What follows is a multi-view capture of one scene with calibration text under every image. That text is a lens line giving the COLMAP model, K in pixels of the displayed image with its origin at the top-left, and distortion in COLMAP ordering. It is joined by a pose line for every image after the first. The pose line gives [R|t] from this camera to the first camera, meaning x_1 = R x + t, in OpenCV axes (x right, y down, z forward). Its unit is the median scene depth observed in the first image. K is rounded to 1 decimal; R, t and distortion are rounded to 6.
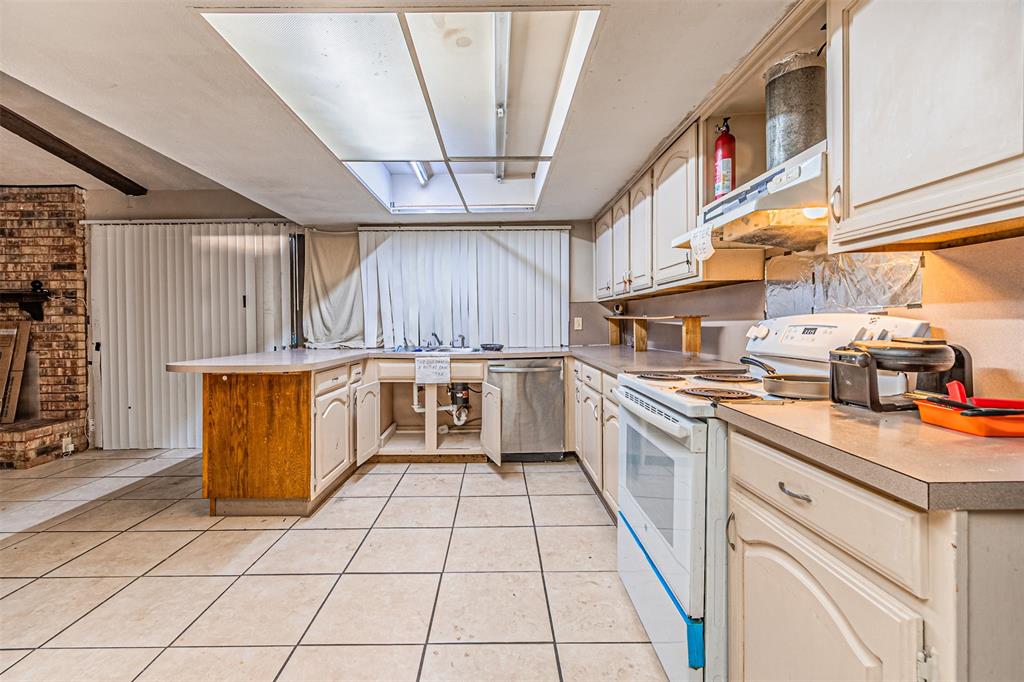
lens RADIAL K [[449.0, 0, 494.3], [0, 449.0, 328.9], [0, 0, 1]] dist [0.004888, -0.002020]
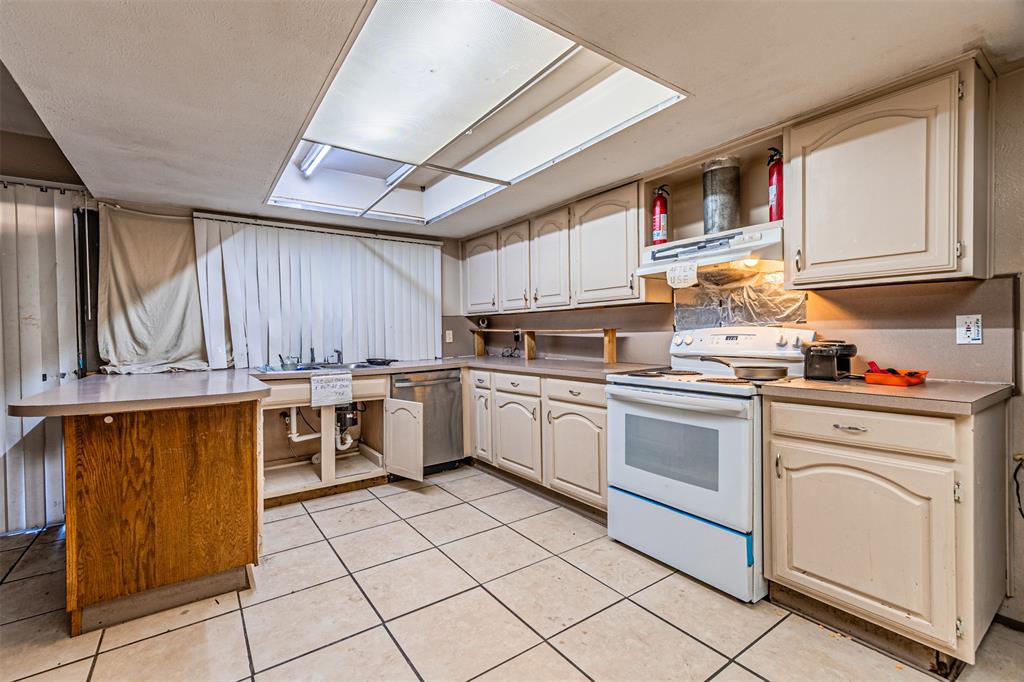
lens RADIAL K [[449.0, 0, 497.5], [0, 449.0, 340.3], [0, 0, 1]] dist [0.004888, -0.002020]
pose [[0.821171, -0.011871, 0.570559, -0.716751], [0.015855, 0.999872, -0.002015, 0.002675], [-0.570462, 0.010701, 0.821254, 0.170180]]
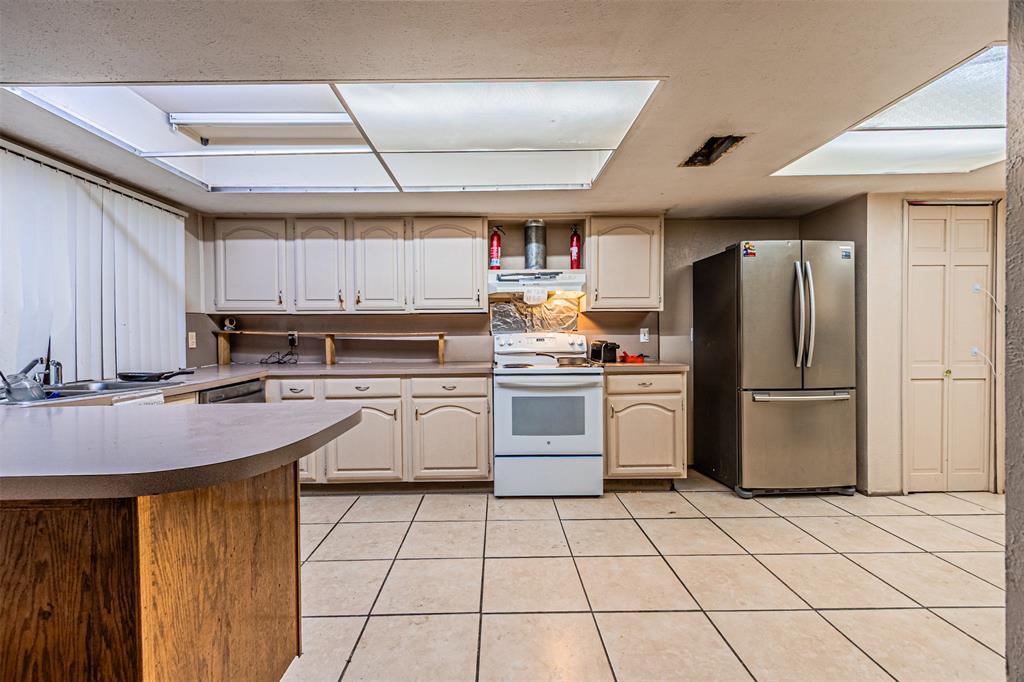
lens RADIAL K [[449.0, 0, 503.6], [0, 449.0, 341.1], [0, 0, 1]] dist [0.004888, -0.002020]
pose [[-0.019476, -0.002872, 0.999806, -1.368542], [0.022668, 0.999738, 0.003313, -0.001028], [-0.999553, 0.022728, -0.019406, 1.062566]]
